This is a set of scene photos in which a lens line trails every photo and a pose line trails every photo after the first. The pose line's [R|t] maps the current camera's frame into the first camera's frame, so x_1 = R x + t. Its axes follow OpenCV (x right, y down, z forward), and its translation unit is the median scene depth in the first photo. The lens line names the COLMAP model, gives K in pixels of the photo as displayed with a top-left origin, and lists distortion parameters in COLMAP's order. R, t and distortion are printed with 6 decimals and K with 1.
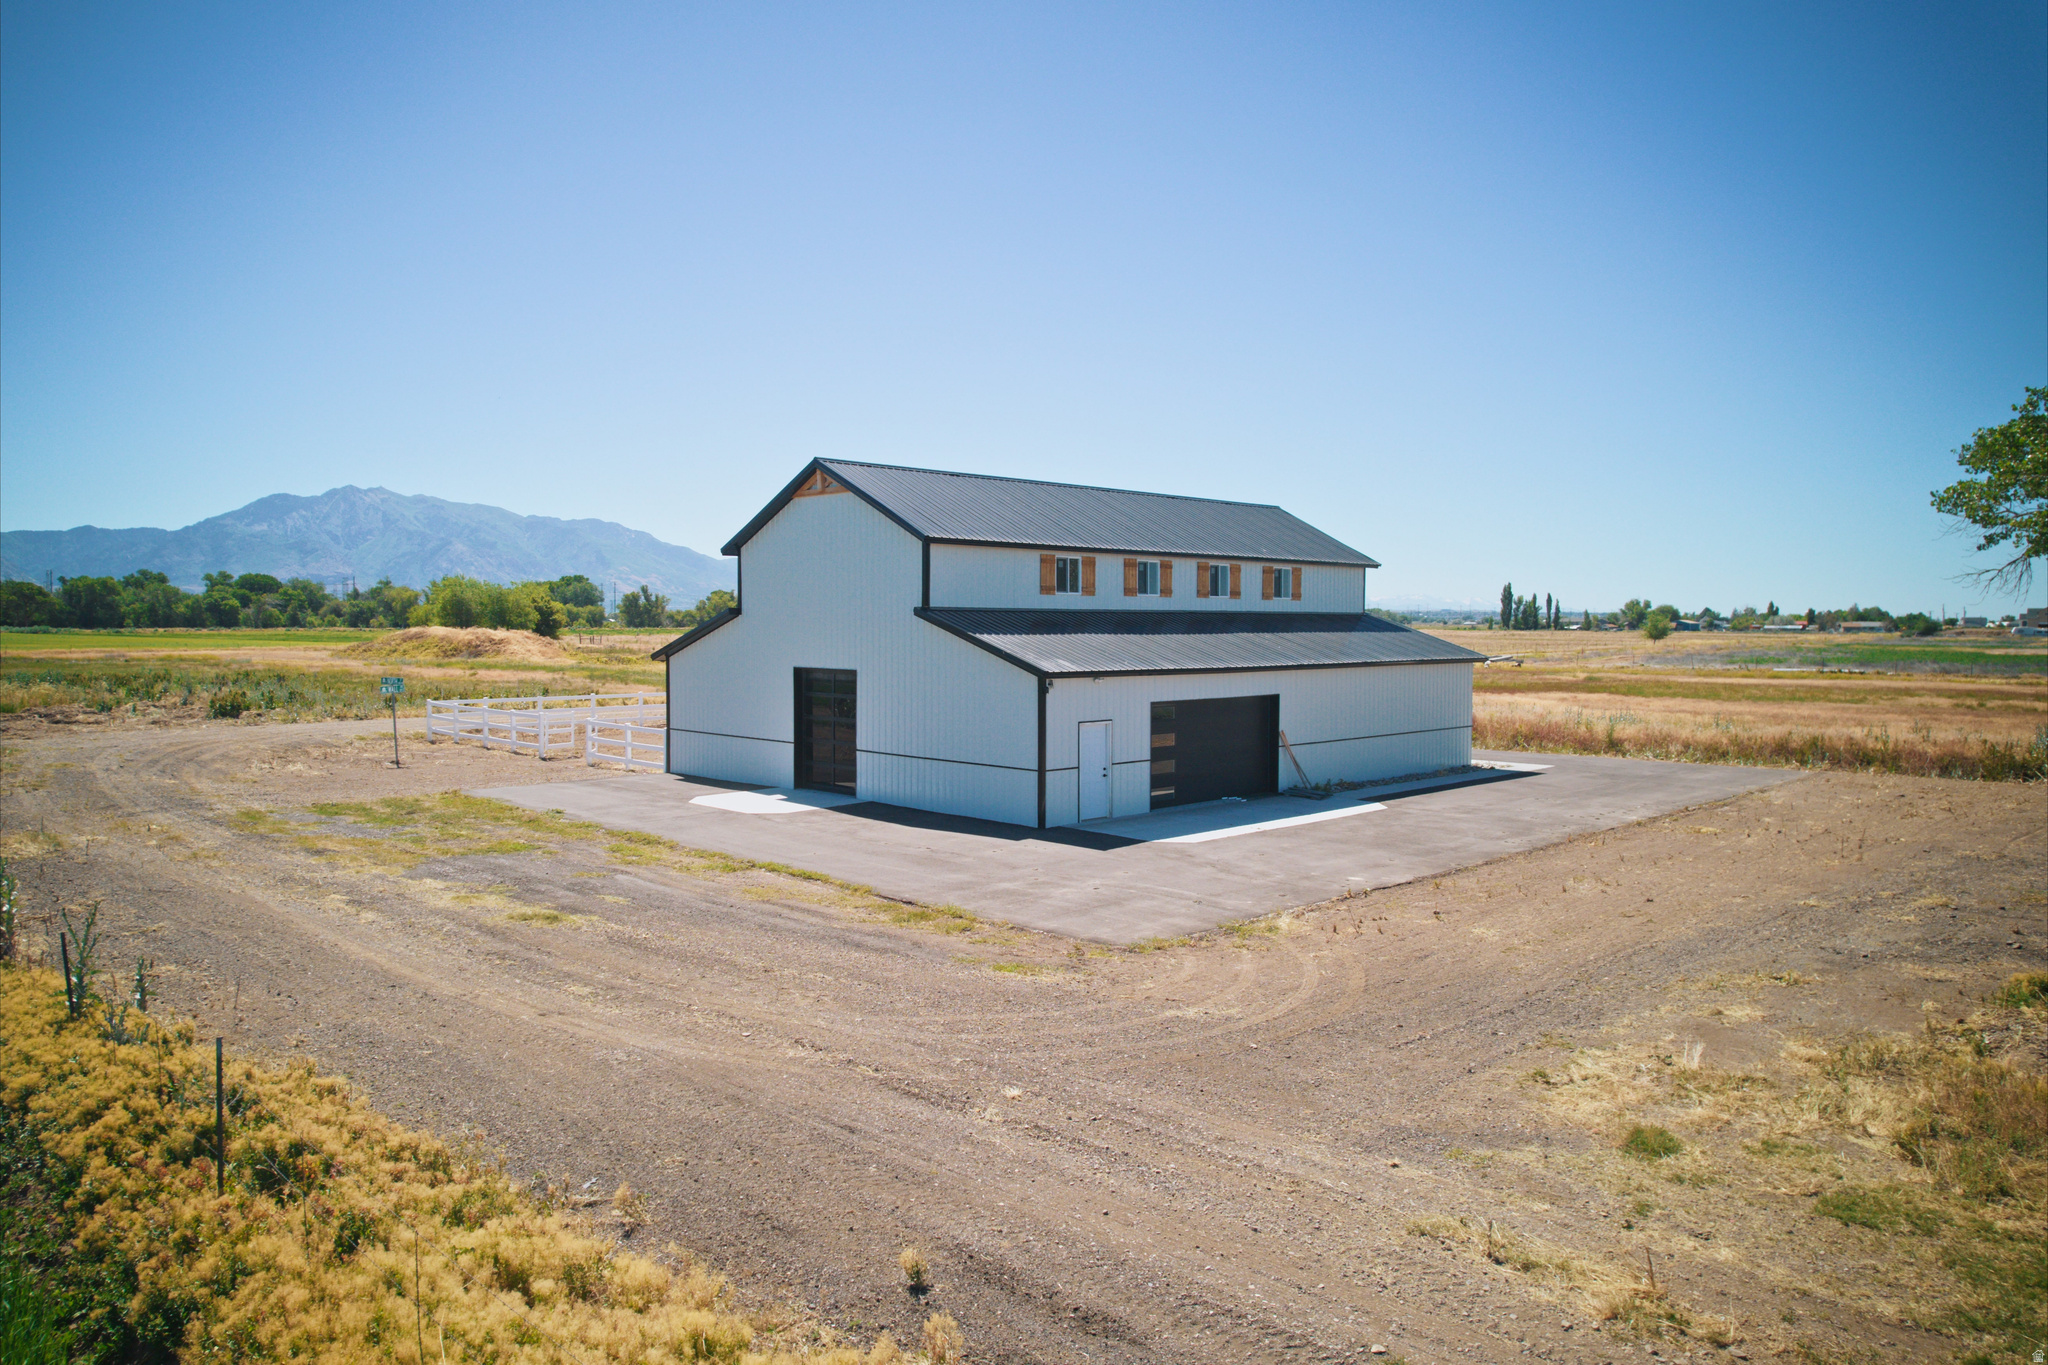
lens RADIAL K [[1345.1, 0, 1021.1], [0, 1345.1, 703.5], [0, 0, 1]] dist [-0.040127, 0.005657]
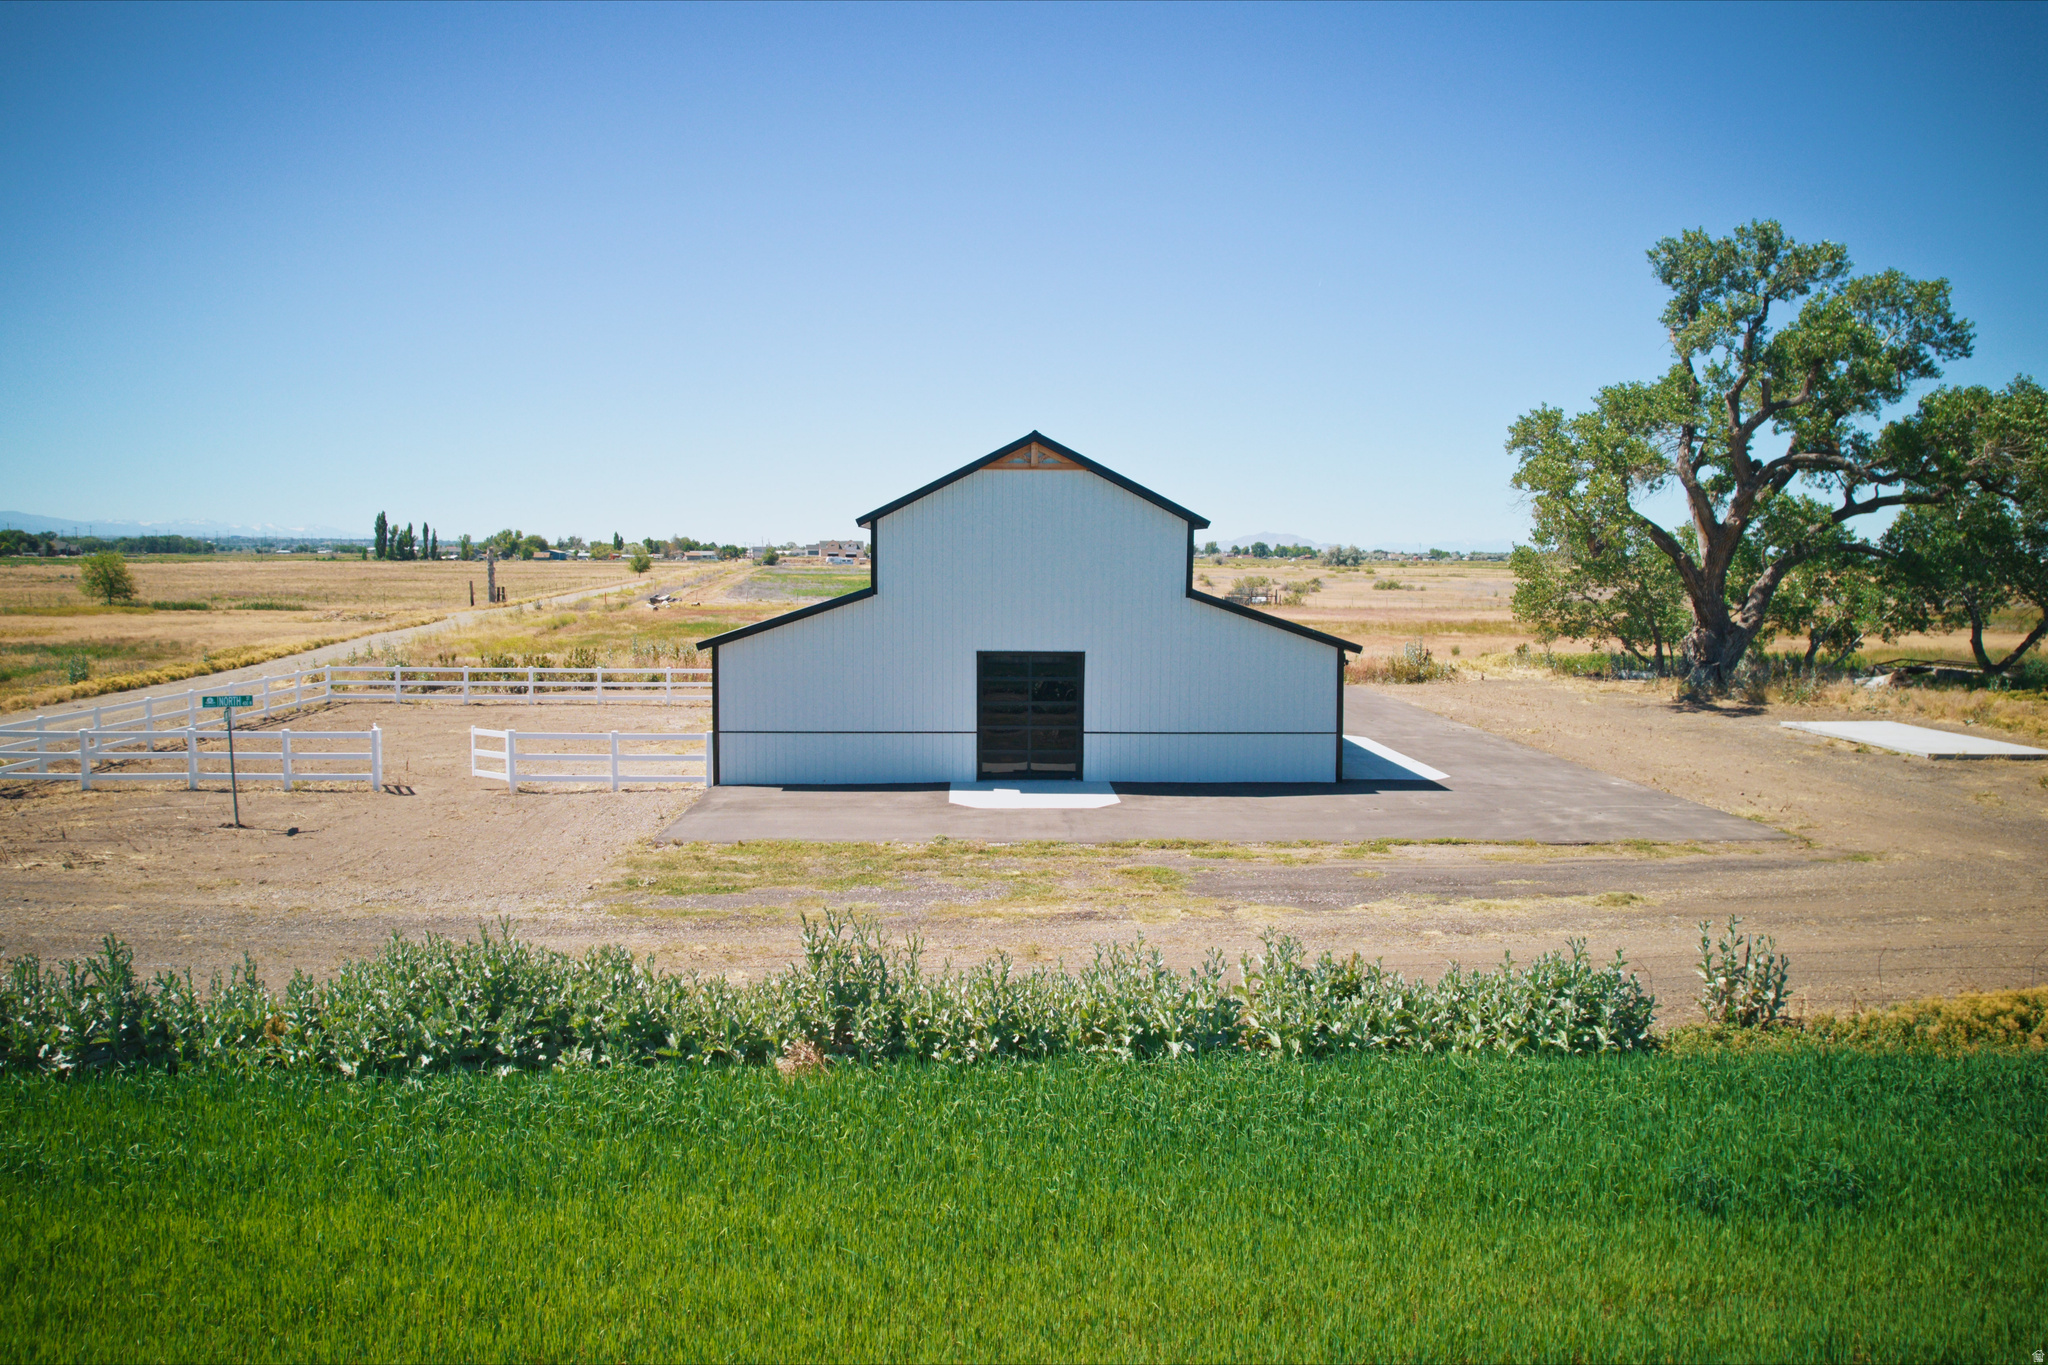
lens RADIAL K [[1315.1, 0, 1024.0], [0, 1315.1, 682.5], [0, 0, 1]] dist [-0.067707, 0.065205]
pose [[0.719906, -0.072310, 0.690295, -0.775674], [0.046569, 0.997349, 0.055909, -0.055018], [-0.692508, -0.008103, 0.721365, 0.321465]]
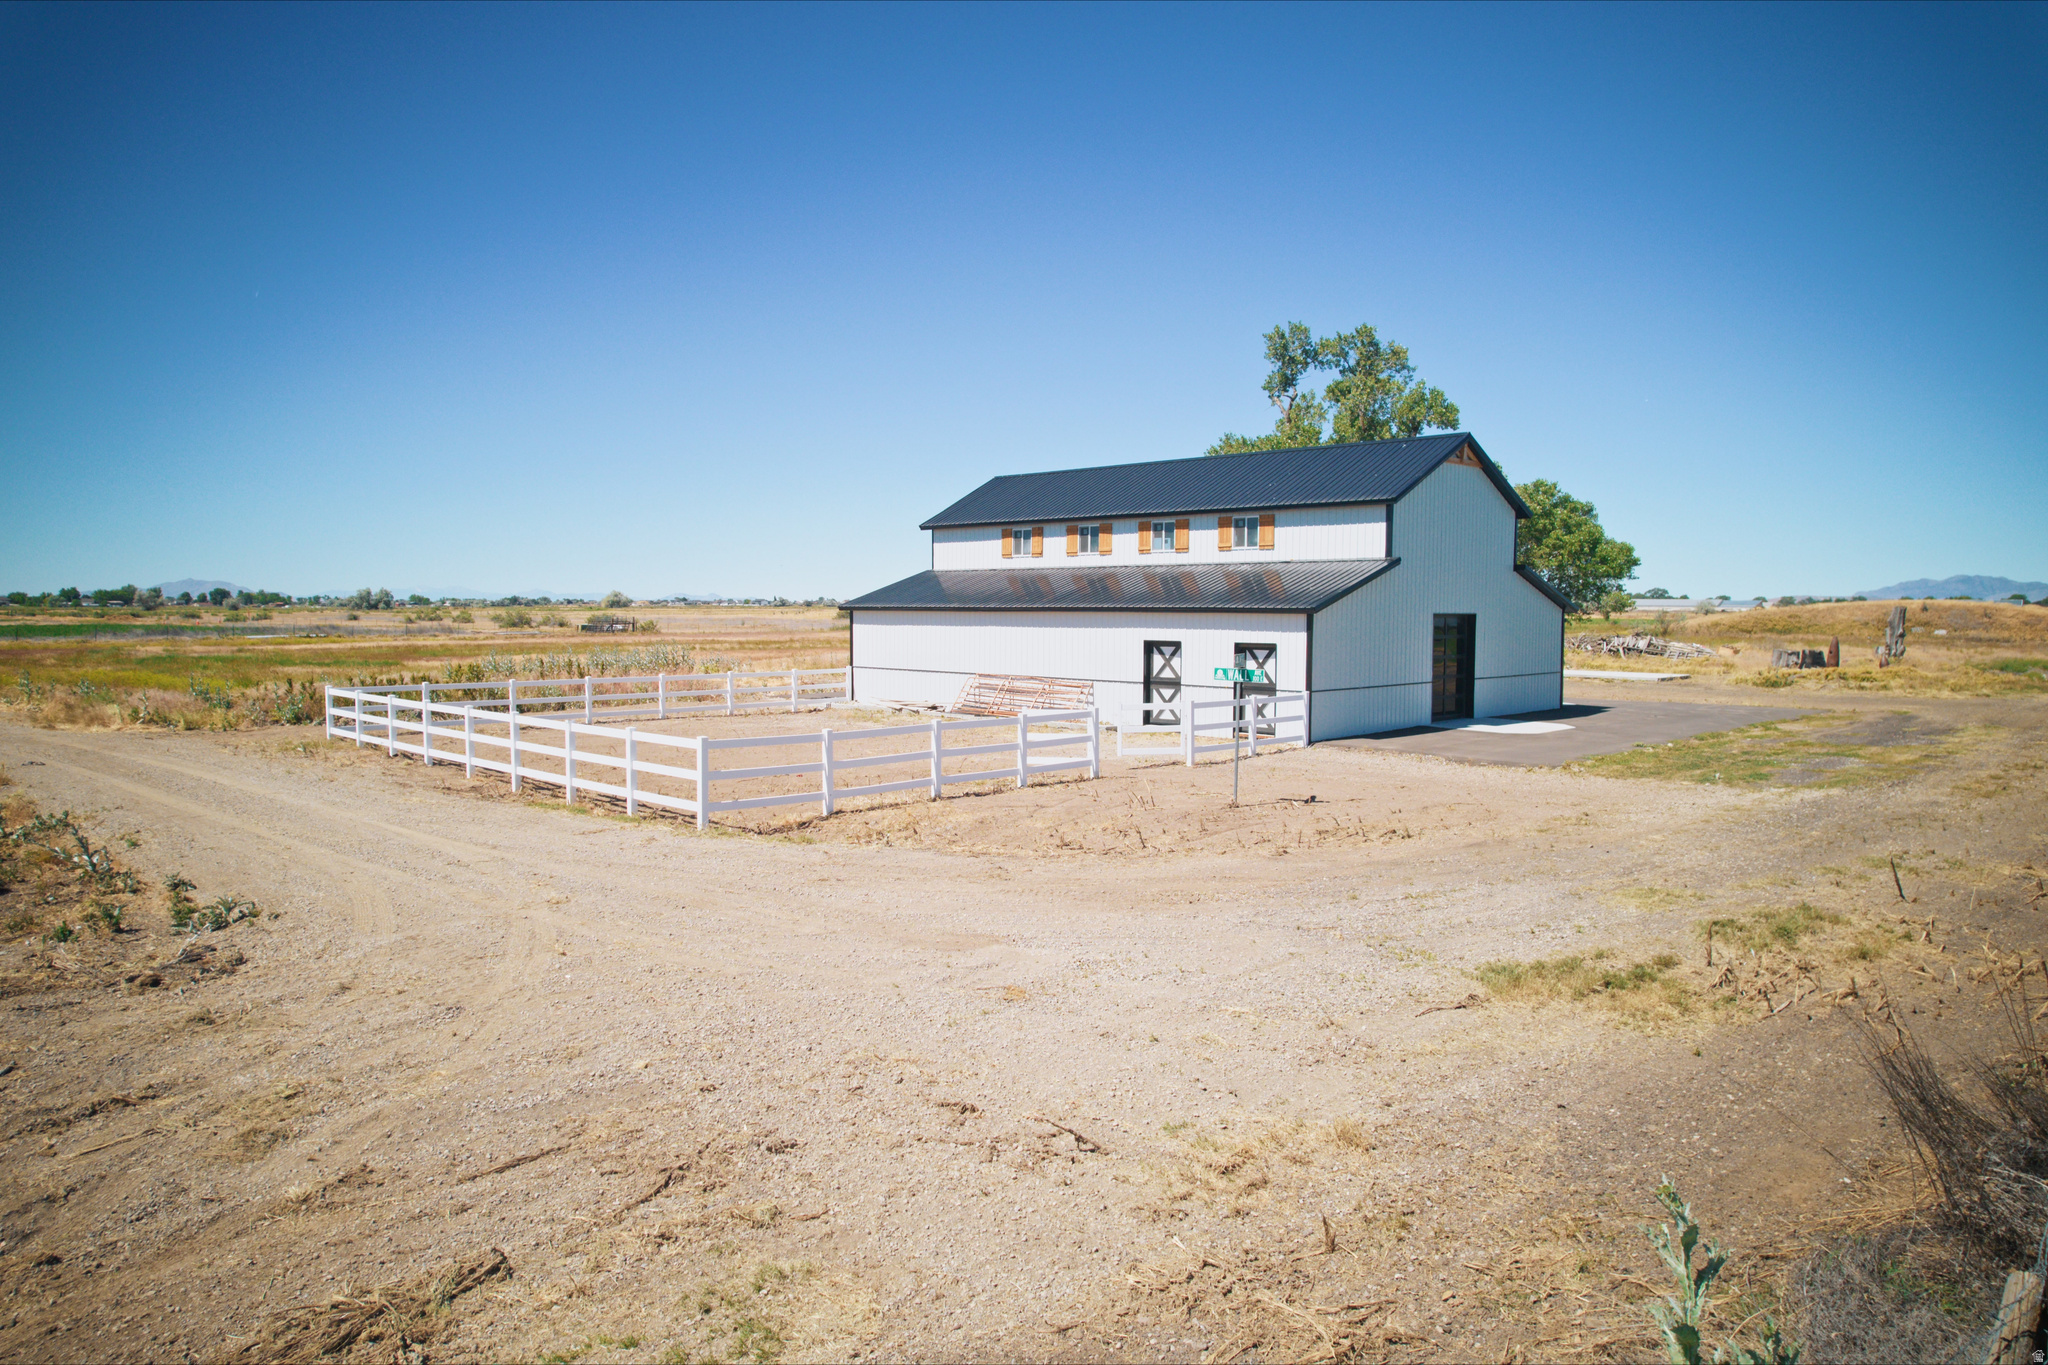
lens RADIAL K [[1345.1, 0, 1021.1], [0, 1345.1, 703.5], [0, 0, 1]] dist [-0.040127, 0.005657]
pose [[0.042884, -0.077385, 0.996079, -1.294165], [0.059787, 0.995408, 0.074759, -0.056230], [-0.997290, 0.056346, 0.047314, 1.291423]]
